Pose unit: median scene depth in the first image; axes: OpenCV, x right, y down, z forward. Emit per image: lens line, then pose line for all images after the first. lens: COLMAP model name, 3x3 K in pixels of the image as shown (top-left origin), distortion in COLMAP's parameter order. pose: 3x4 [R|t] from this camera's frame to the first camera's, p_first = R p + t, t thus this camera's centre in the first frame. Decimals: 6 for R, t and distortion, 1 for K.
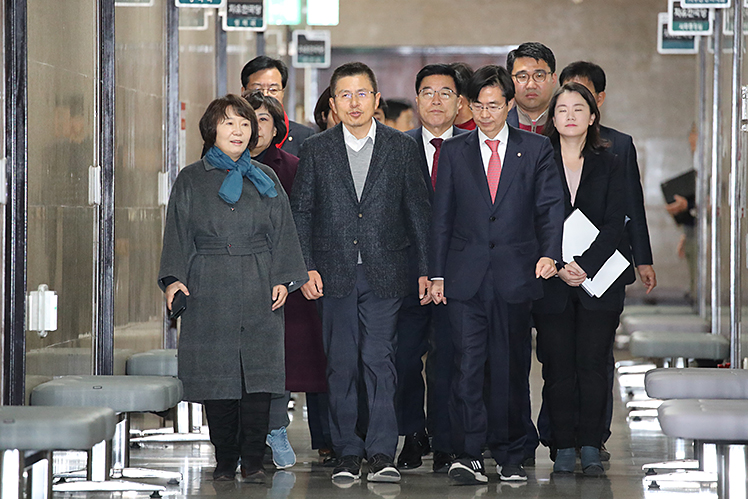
lens RADIAL K [[2806.2, 0, 374.0], [0, 2806.2, 249.5], [0, 0, 1]] dist [-4.032014, 106.262767]
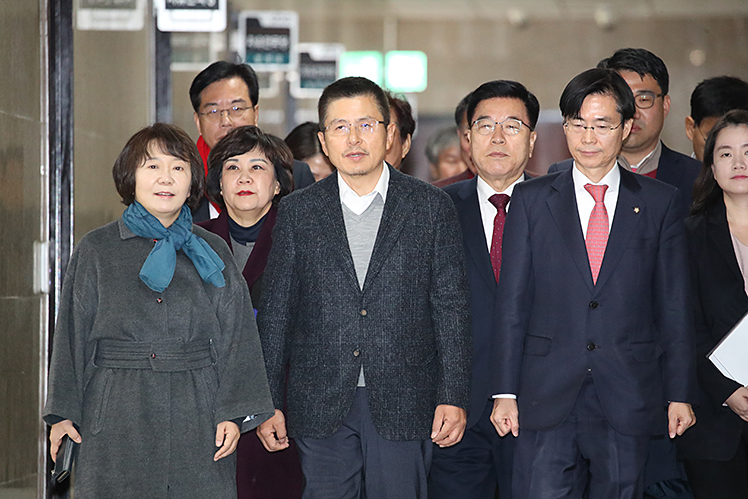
lens RADIAL K [[2740.9, 0, 374.0], [0, 2740.9, 249.5], [0, 0, 1]] dist [0.213924, 1.815096]
pose [[0.999133, 0.001396, -0.041598, 0.024320], [-0.002773, 0.999449, -0.033064, -0.005636], [0.041529, 0.033150, 0.998587, 0.357512]]
